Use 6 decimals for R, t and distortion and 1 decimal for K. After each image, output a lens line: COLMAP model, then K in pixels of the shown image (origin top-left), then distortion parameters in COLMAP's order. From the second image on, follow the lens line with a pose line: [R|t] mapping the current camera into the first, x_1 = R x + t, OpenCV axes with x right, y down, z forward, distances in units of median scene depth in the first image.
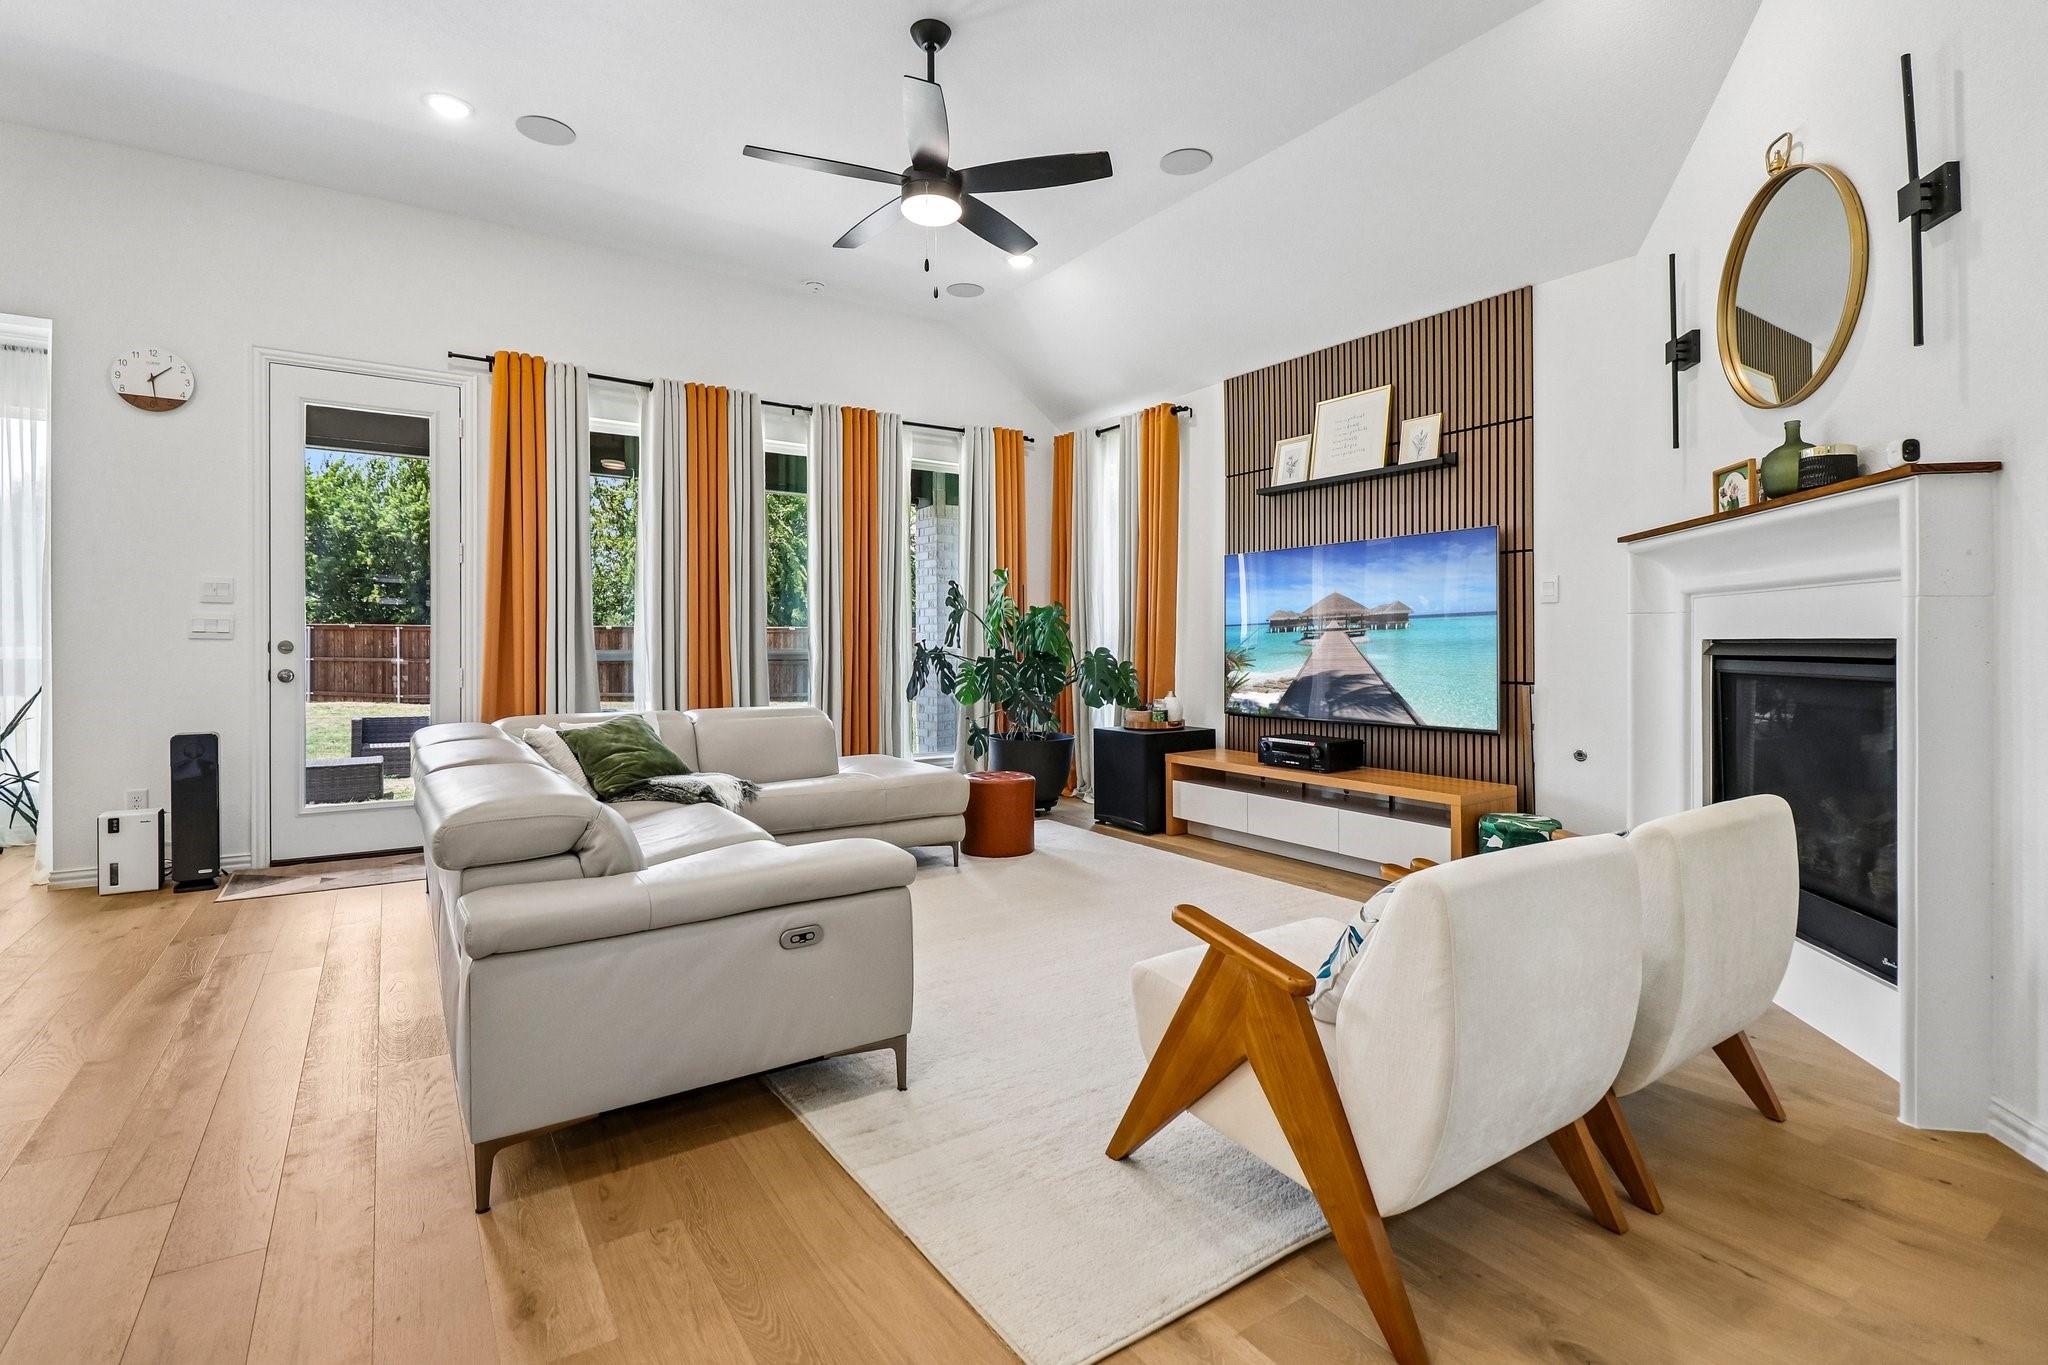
lens RADIAL K [[950.8, 0, 1021.3], [0, 950.8, 650.6], [0, 0, 1]] dist [-0.001753, -0.012354]
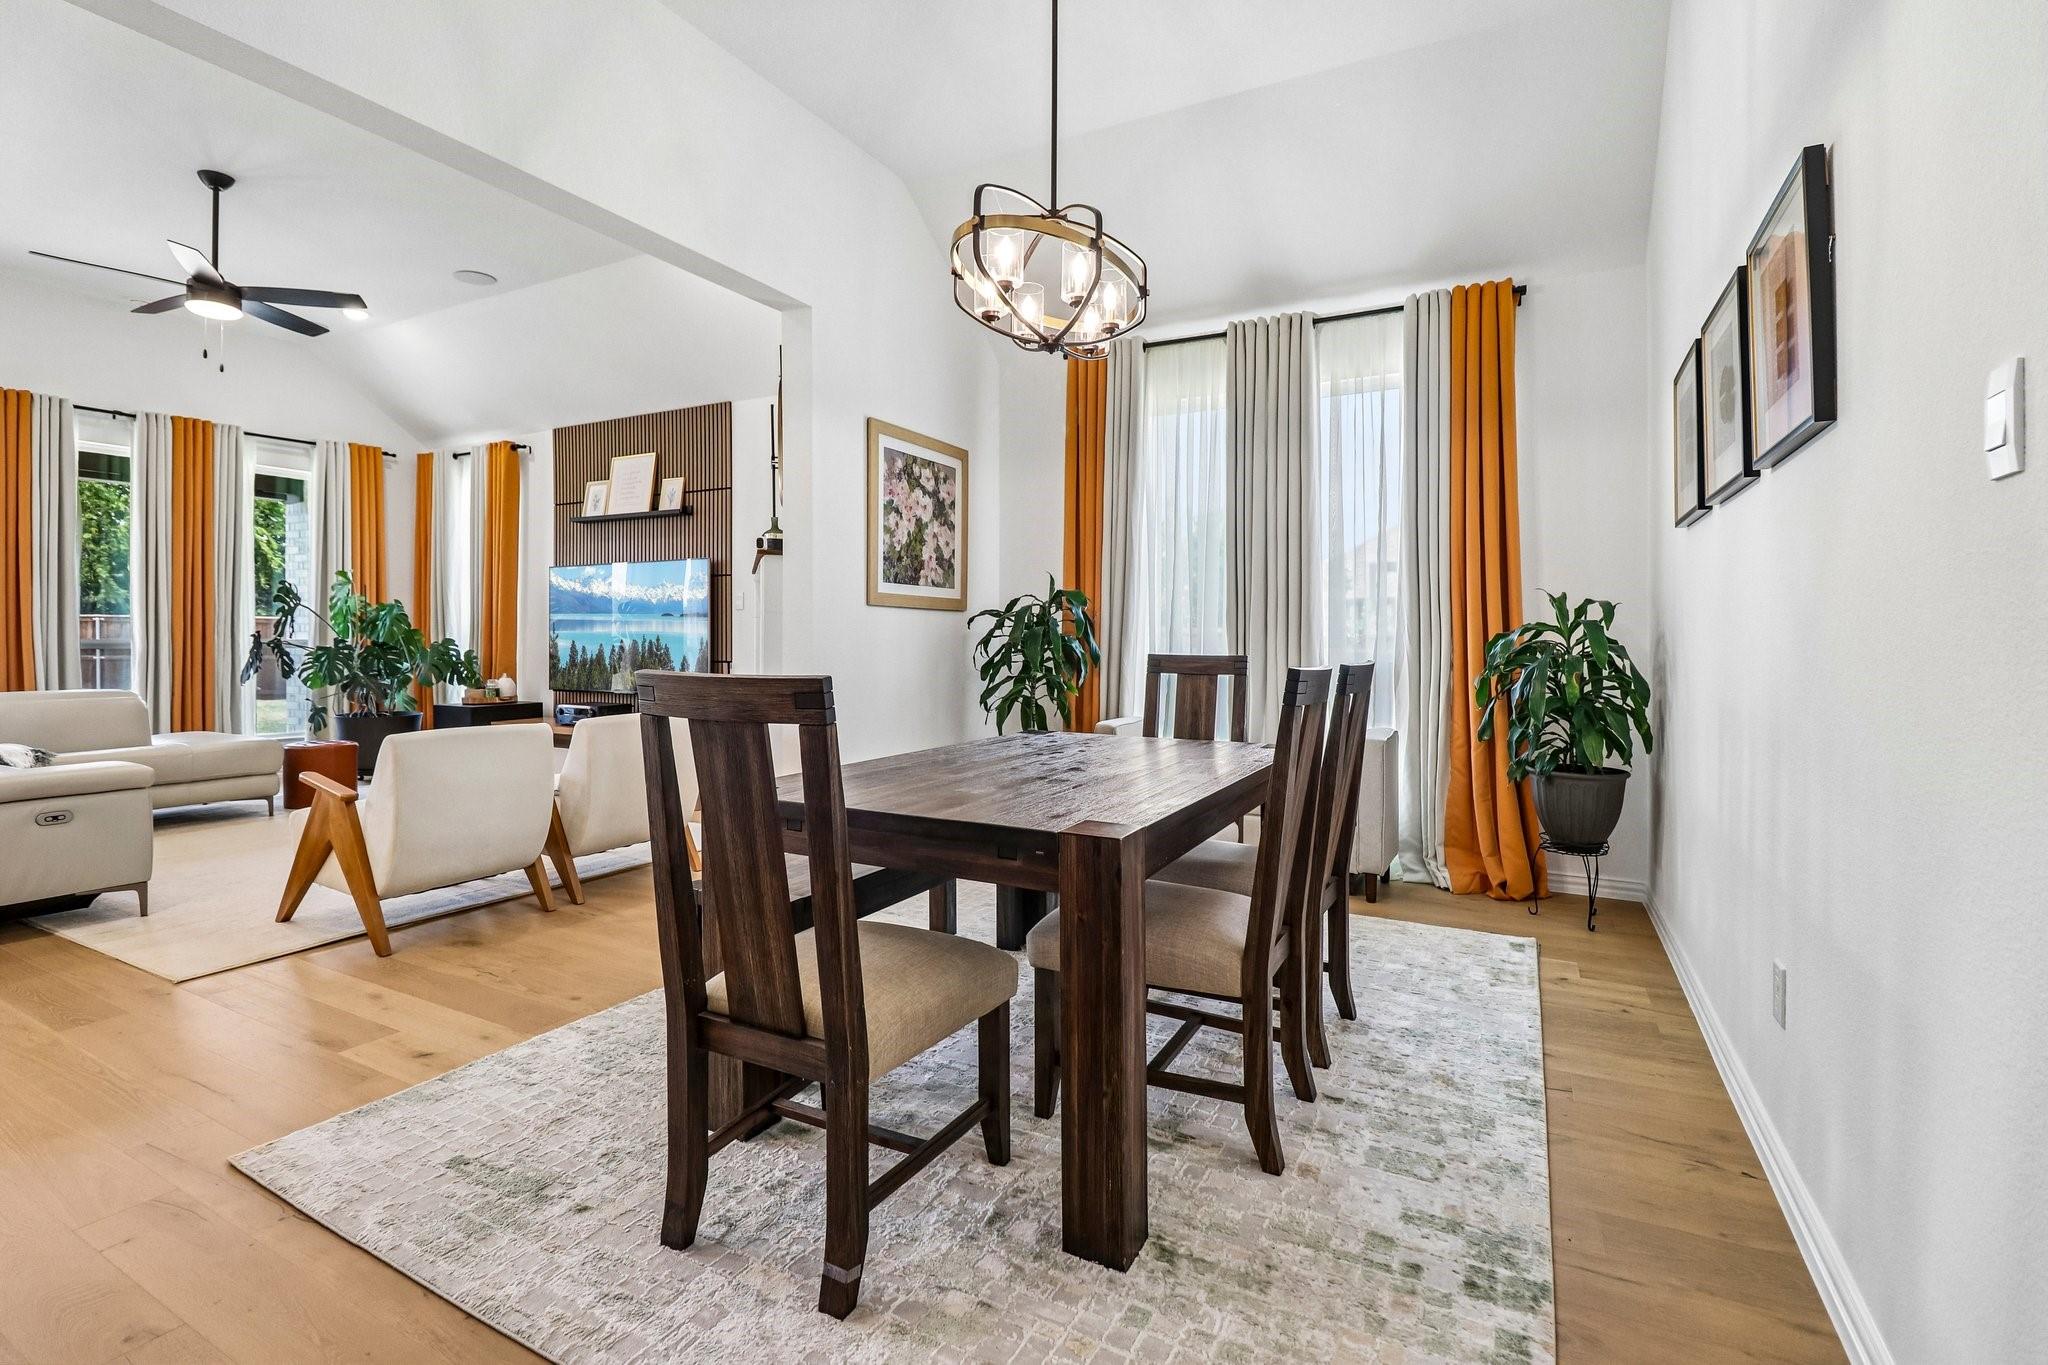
lens RADIAL K [[950.8, 0, 1021.3], [0, 950.8, 650.6], [0, 0, 1]] dist [-0.001753, -0.012354]
pose [[0.883851, -0.001719, 0.467766, 0.194748], [-0.001363, 0.999980, 0.006248, 0.004468], [-0.467767, -0.006160, 0.883830, -0.473925]]
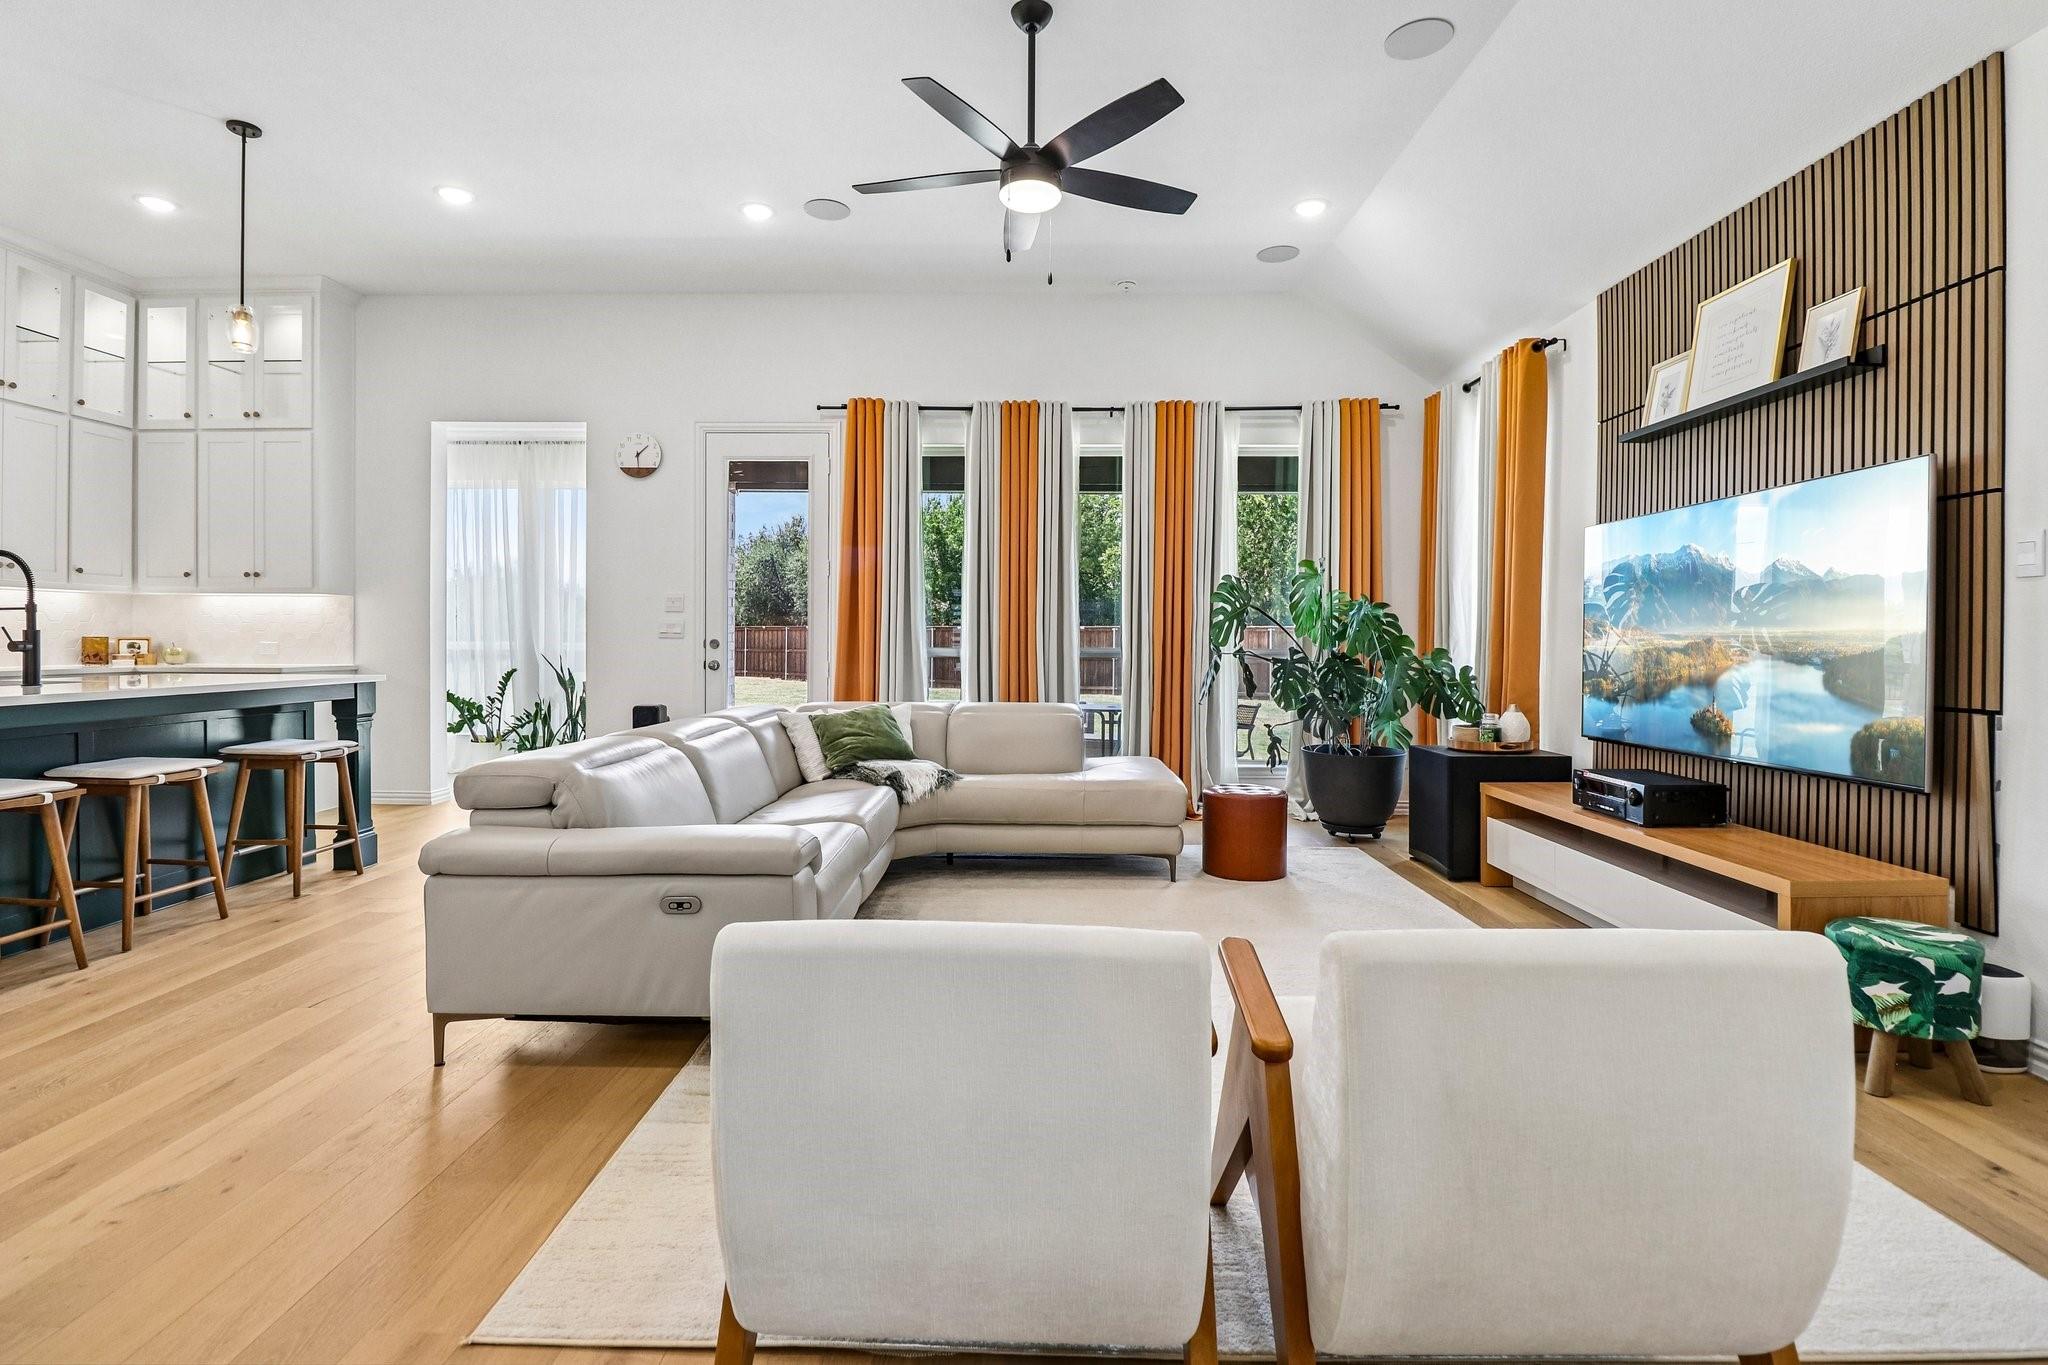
lens RADIAL K [[944.1, 0, 1013.1], [0, 944.1, 653.9], [0, 0, 1]] dist [-0.003126, -0.013468]
pose [[0.814008, 0.010100, -0.580765, 0.306439], [-0.007624, 0.999948, 0.006704, -0.001361], [0.580803, -0.001029, 0.814044, 0.138746]]
